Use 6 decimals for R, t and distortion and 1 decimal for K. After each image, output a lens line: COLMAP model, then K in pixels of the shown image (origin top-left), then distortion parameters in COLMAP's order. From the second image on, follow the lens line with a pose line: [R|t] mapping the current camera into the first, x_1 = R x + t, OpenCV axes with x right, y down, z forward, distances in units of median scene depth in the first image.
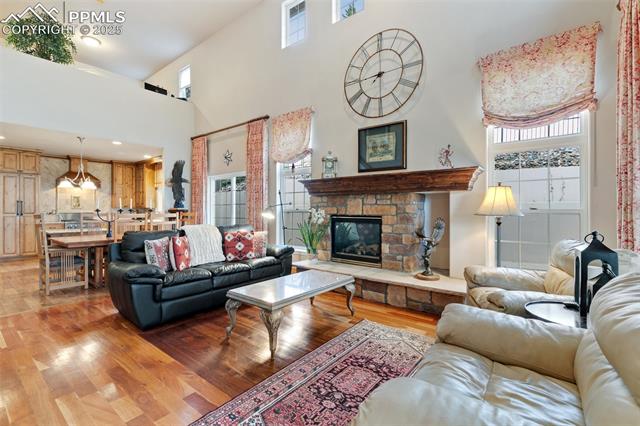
lens RADIAL K [[288.5, 0, 317.7], [0, 288.5, 207.7], [0, 0, 1]] dist [0.008806, -0.002322]
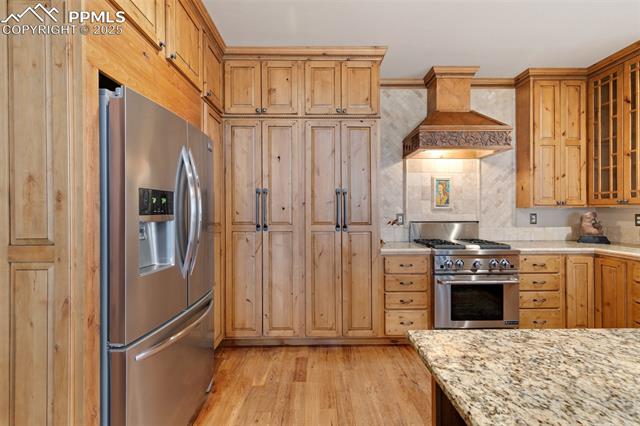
lens RADIAL K [[288.5, 0, 319.9], [0, 288.5, 209.9], [0, 0, 1]] dist [0.008806, -0.002322]
pose [[0.634408, -0.000625, -0.772998, -0.736381], [0.006085, 0.999973, 0.004185, -0.000330], [0.772974, -0.007358, 0.634395, 0.723353]]
